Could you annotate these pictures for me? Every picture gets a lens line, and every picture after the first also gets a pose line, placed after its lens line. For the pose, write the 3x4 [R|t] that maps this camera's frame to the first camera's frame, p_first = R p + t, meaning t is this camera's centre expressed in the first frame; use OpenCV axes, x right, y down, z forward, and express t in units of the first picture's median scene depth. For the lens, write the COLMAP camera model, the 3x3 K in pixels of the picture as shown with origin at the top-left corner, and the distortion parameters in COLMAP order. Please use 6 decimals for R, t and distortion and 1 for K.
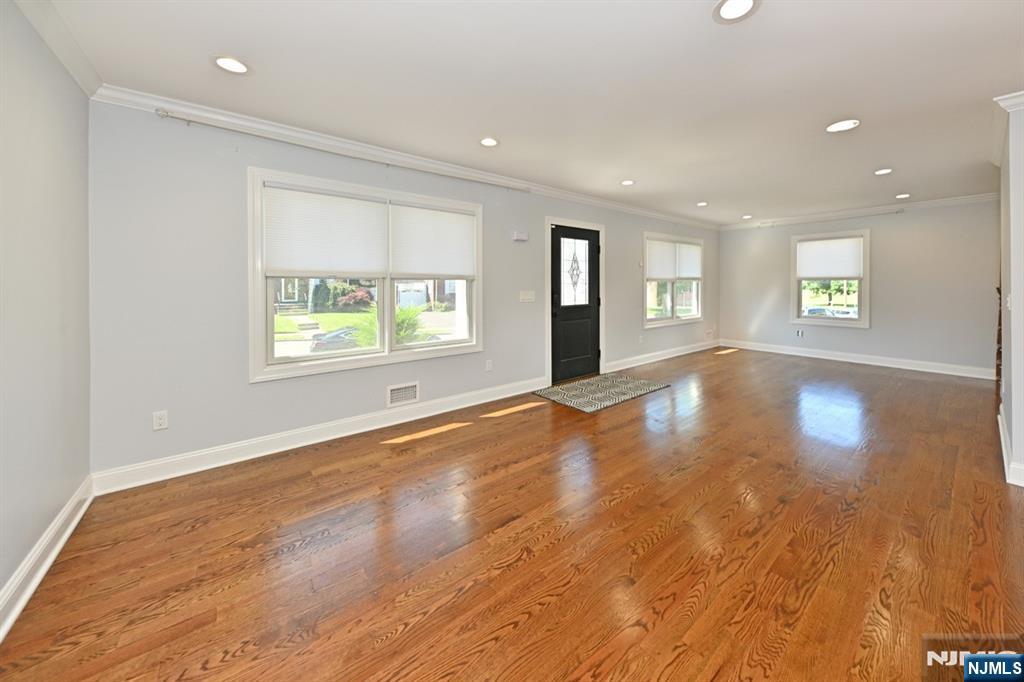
lens RADIAL K [[358.8, 0, 510.8], [0, 358.8, 339.2], [0, 0, 1]] dist [0.011043, 0.000095]
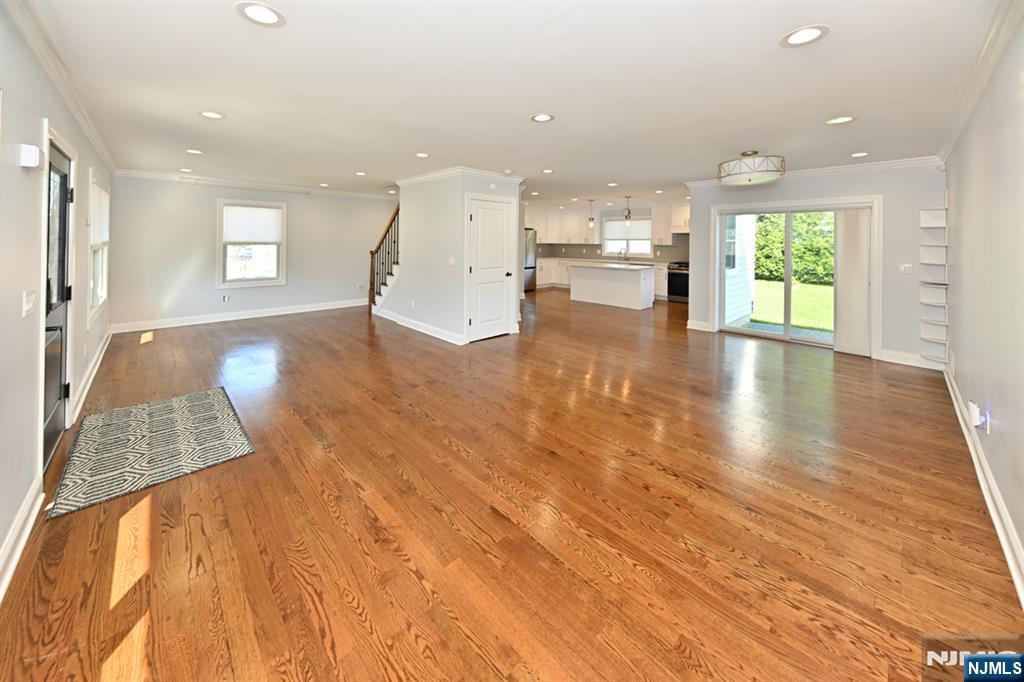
lens RADIAL K [[358.8, 0, 509.4], [0, 358.8, 340.9], [0, 0, 1]] dist [0.011043, 0.000095]
pose [[-0.109497, -0.277722, 0.954401, -0.717486], [0.147950, 0.944925, 0.291939, -0.210658], [-0.982915, 0.173170, -0.062377, 0.814083]]
